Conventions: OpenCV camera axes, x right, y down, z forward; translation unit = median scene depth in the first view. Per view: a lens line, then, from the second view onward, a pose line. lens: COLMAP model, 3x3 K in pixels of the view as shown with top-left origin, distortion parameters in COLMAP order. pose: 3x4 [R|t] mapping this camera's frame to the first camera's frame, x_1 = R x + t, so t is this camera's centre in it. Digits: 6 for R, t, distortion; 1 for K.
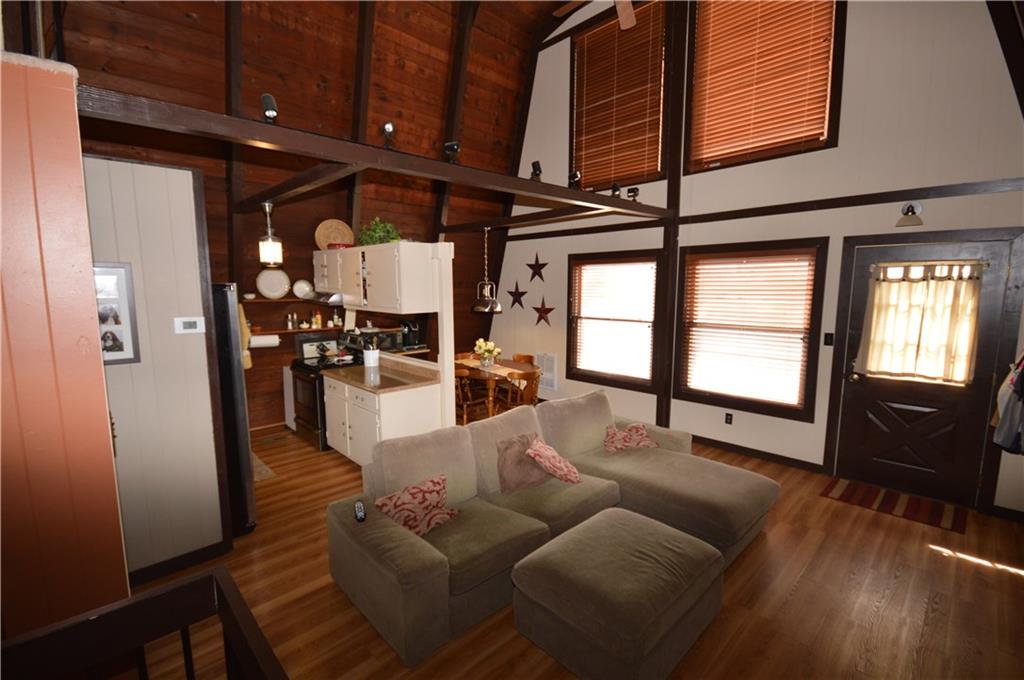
lens RADIAL K [[456.3, 0, 510.1], [0, 456.3, 344.3], [0, 0, 1]] dist [0.003677, -0.013047]
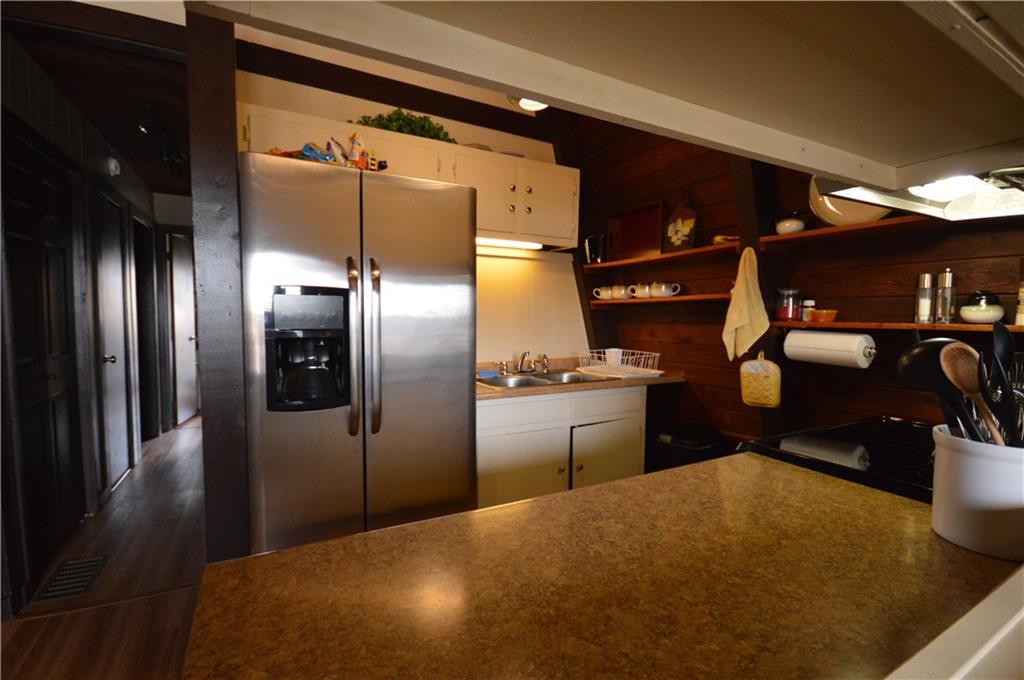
lens RADIAL K [[456.3, 0, 510.1], [0, 456.3, 344.3], [0, 0, 1]] dist [0.003677, -0.013047]
pose [[-0.247834, 0.066656, -0.966507, -0.106762], [-0.135108, 0.985503, 0.102611, -0.010696], [0.959335, 0.156014, -0.235236, 0.805764]]
